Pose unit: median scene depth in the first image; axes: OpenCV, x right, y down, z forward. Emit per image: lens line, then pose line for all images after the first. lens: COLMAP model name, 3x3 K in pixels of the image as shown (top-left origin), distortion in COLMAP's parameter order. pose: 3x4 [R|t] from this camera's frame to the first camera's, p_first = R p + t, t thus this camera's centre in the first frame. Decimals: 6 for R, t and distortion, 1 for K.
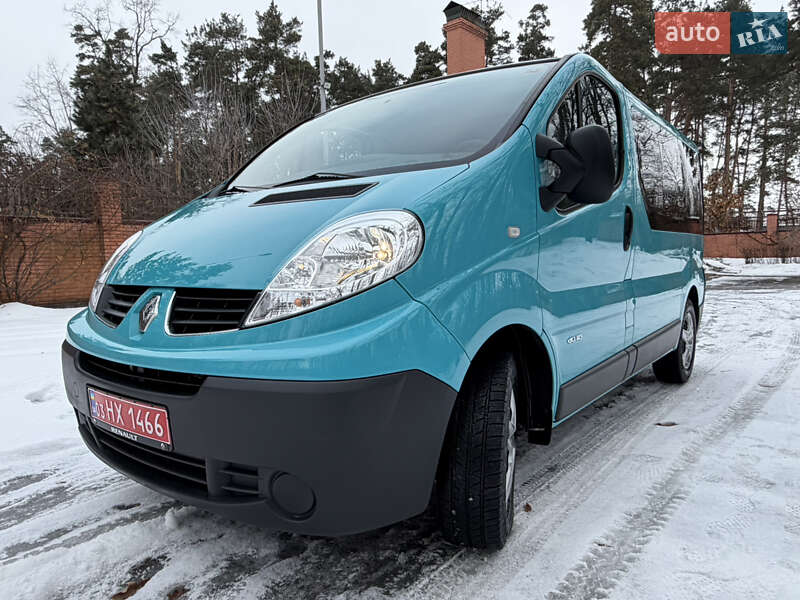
lens RADIAL K [[546.4, 0, 401.4], [0, 546.4, 304.2], [0, 0, 1]] dist [-0.007913, 0.007408]
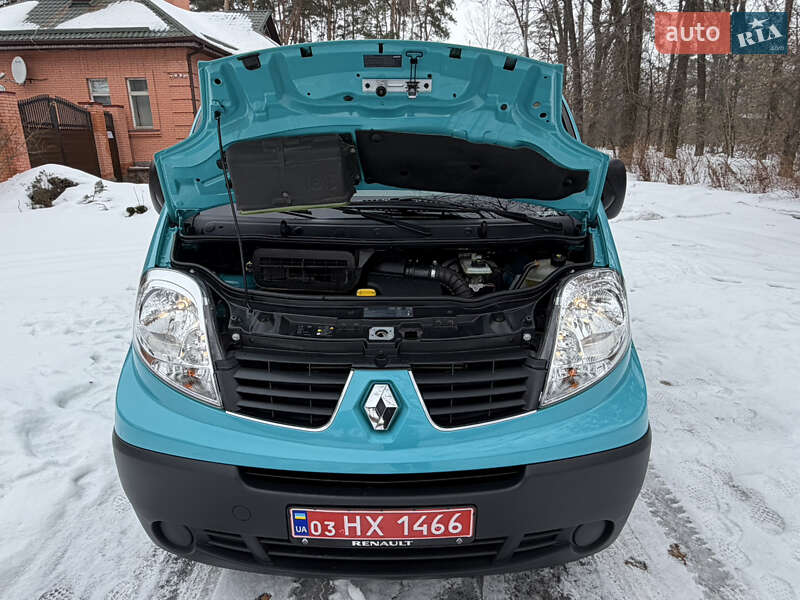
lens RADIAL K [[508.9, 0, 395.1], [0, 508.9, 296.7], [0, 0, 1]] dist [-0.005655, 0.005931]
pose [[0.791359, -0.160490, 0.589910, -0.455585], [0.037141, 0.975766, 0.215641, -0.165932], [-0.610222, -0.148740, 0.778142, 0.200709]]
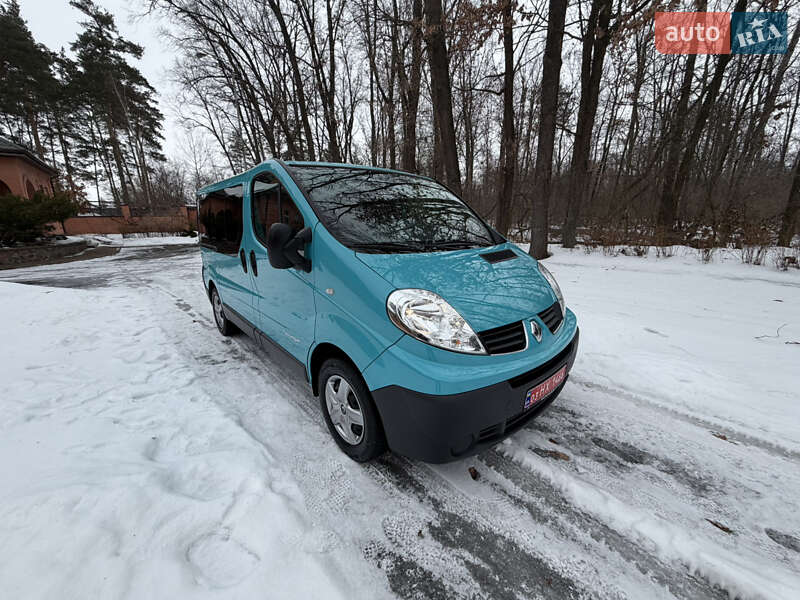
lens RADIAL K [[312.2, 0, 395.9], [0, 312.2, 298.9], [0, 0, 1]] dist [0.001188, -0.000284]
pose [[0.209524, -0.220365, 0.952648, -0.781551], [0.091590, 0.974413, 0.205256, -0.176196], [-0.973504, 0.044247, 0.224347, 0.625128]]
